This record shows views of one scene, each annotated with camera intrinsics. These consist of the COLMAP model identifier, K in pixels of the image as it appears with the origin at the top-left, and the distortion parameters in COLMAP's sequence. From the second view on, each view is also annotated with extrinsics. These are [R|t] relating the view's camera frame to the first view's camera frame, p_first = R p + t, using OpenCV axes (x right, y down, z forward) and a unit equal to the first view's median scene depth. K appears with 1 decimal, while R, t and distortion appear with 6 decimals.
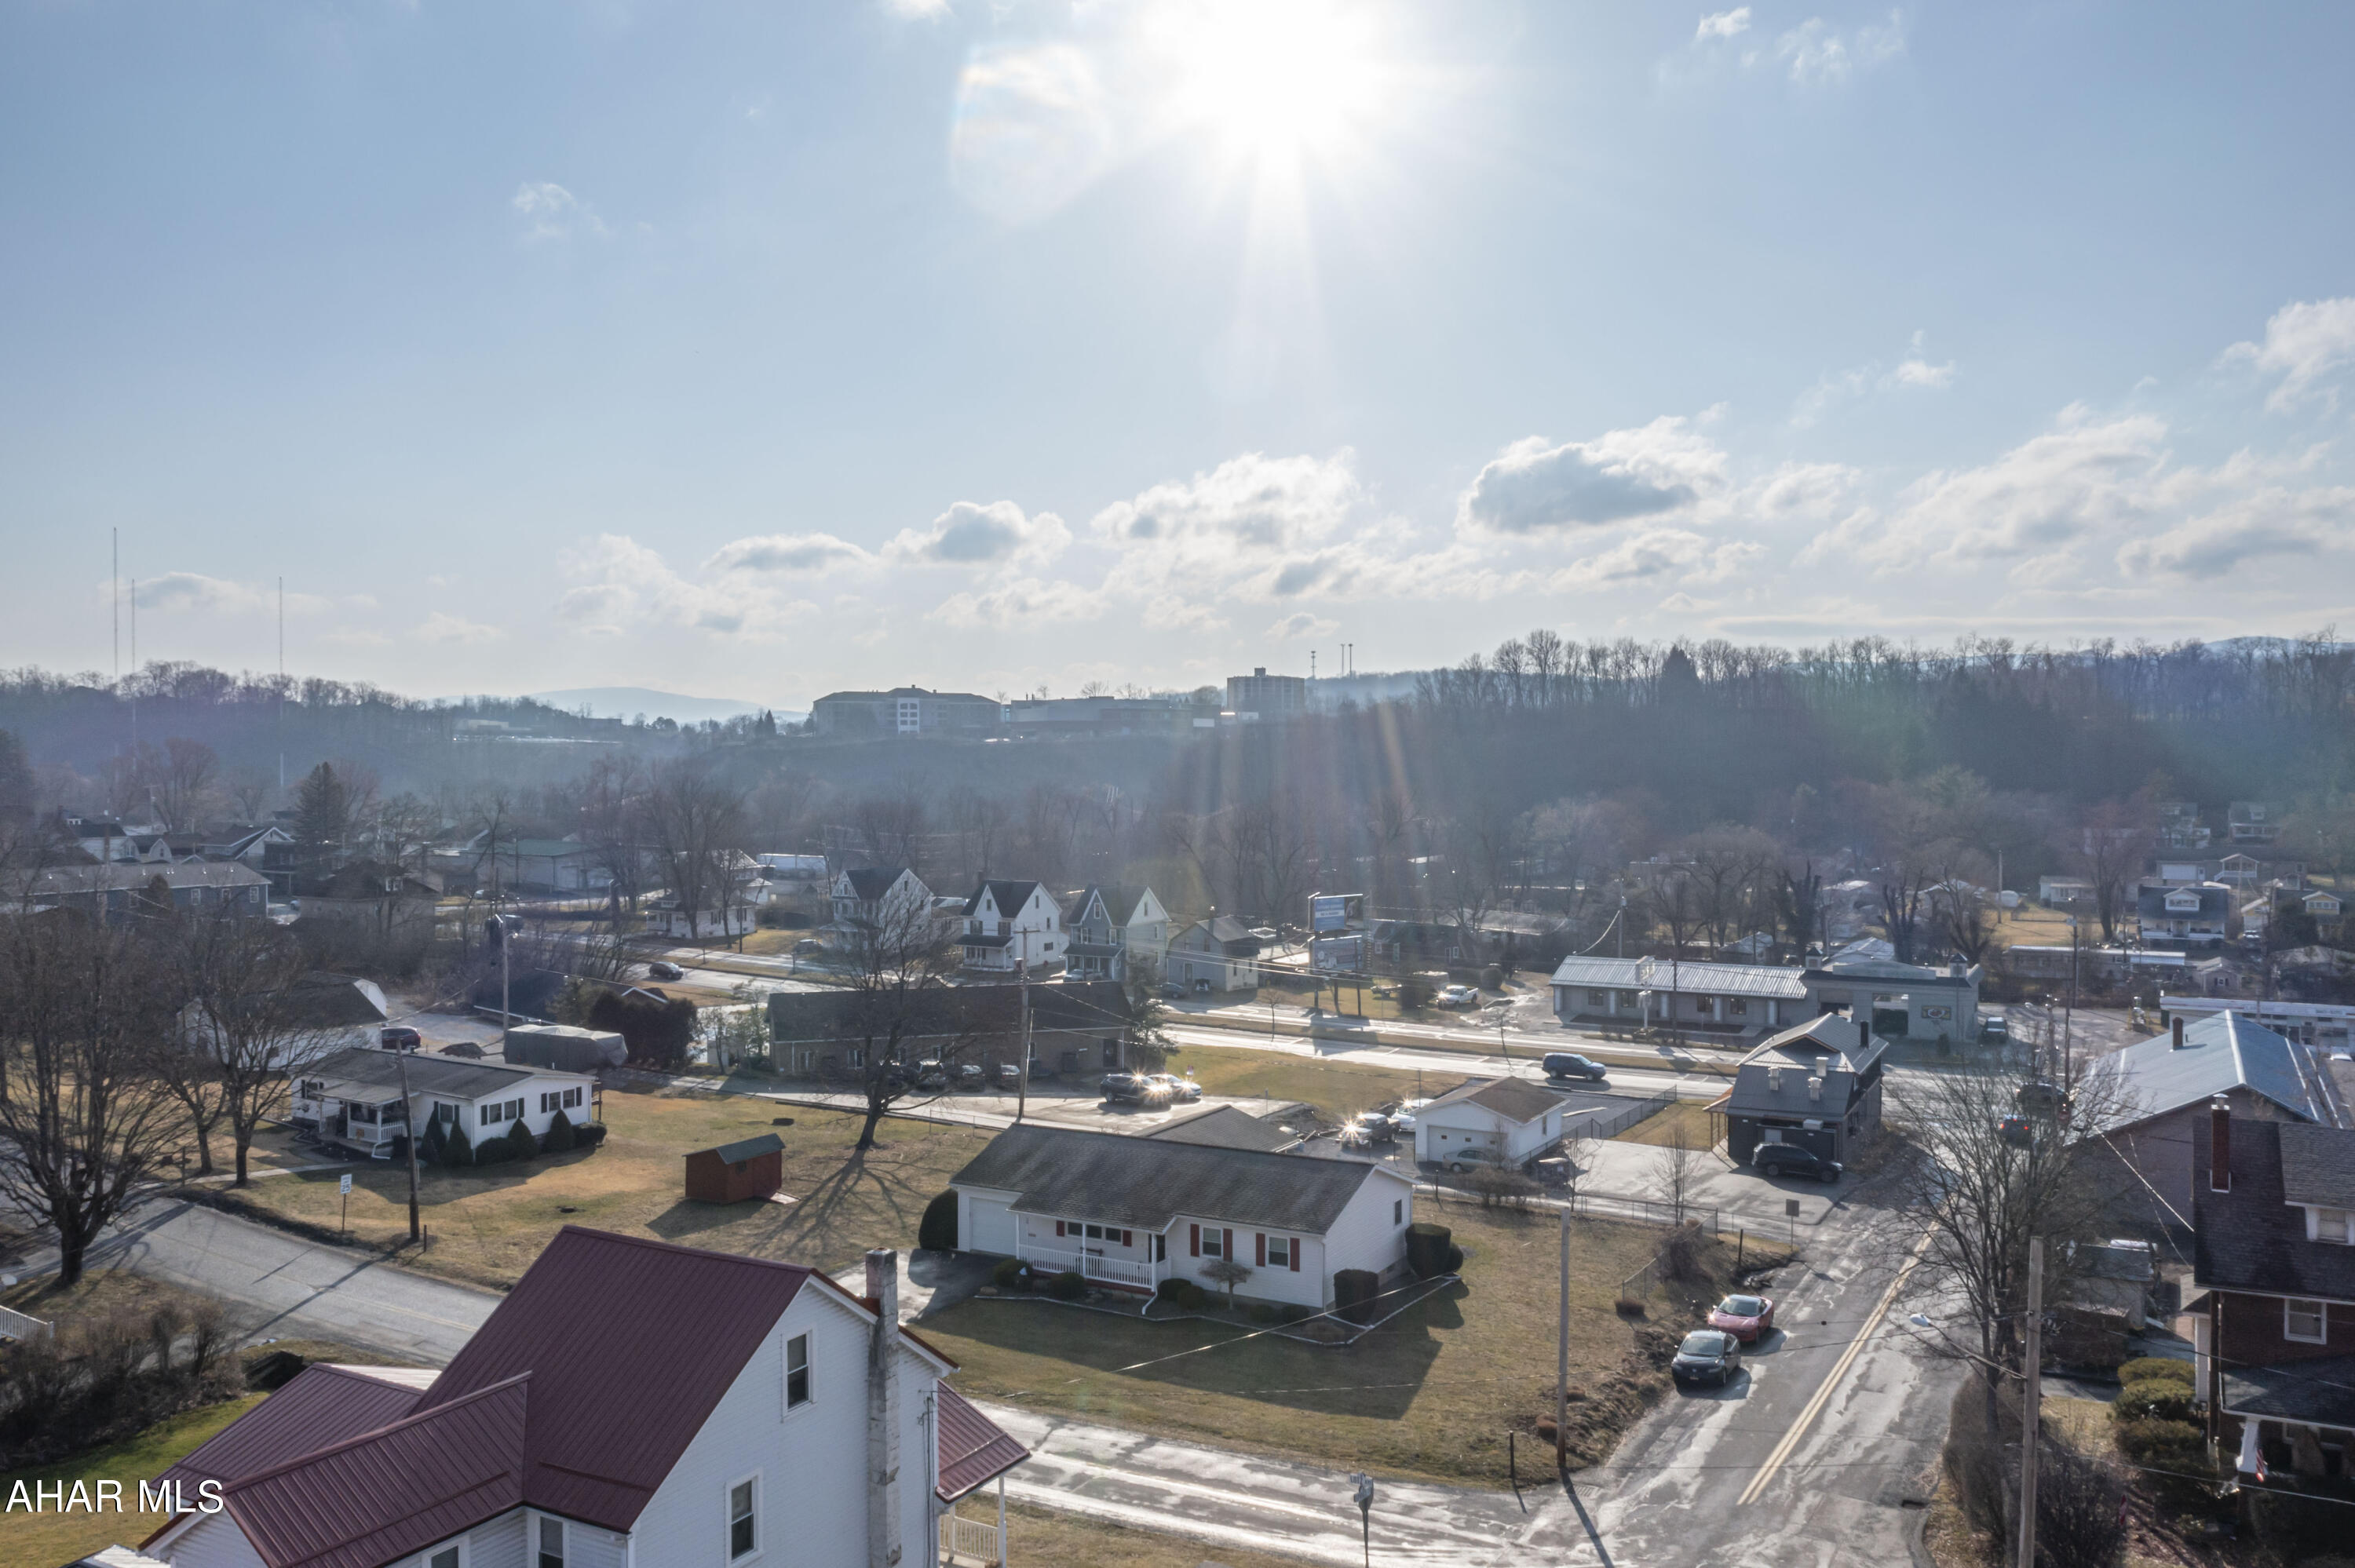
lens RADIAL K [[1861.4, 0, 1177.0], [0, 1861.4, 782.7], [0, 0, 1]] dist [-0.013000, 0.000947]
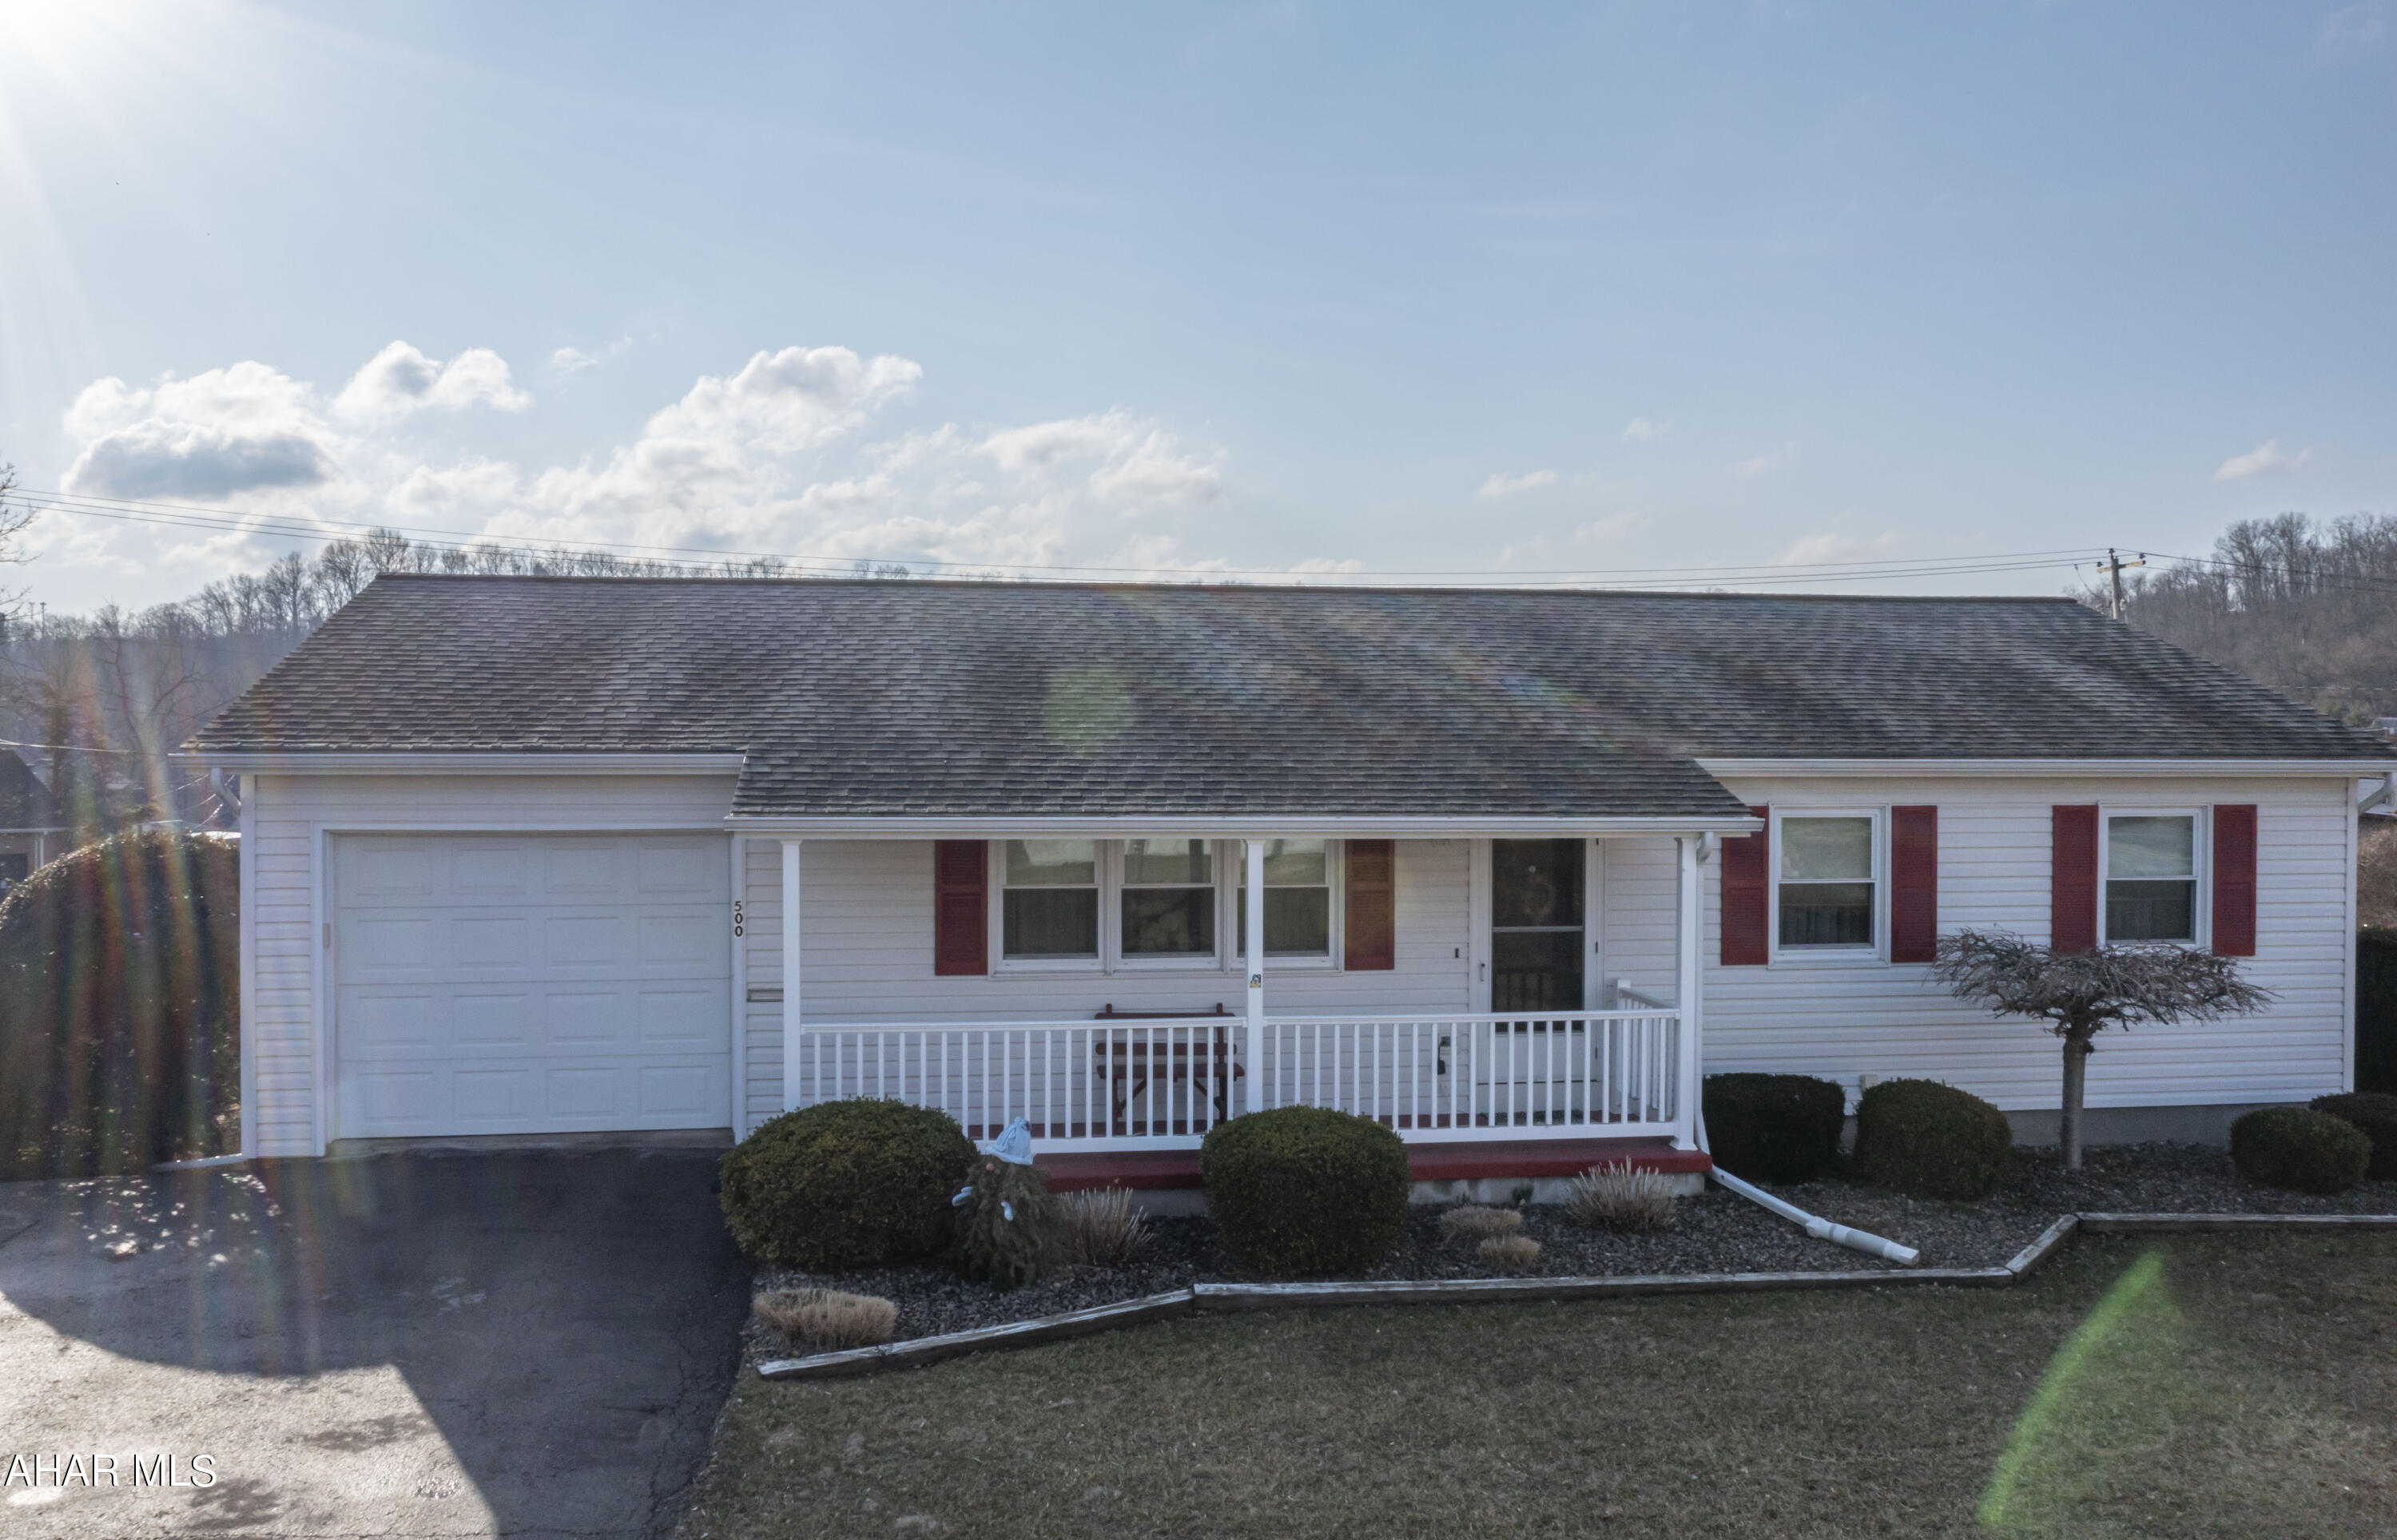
lens RADIAL K [[1993.5, 0, 1198.8], [0, 1993.5, 772.2], [0, 0, 1]] dist [-0.008196, -0.002491]
pose [[0.812995, -0.011258, 0.582162, -0.156706], [0.013028, 0.999914, 0.001144, 0.225522], [-0.582125, 0.006654, 0.813072, 0.833881]]
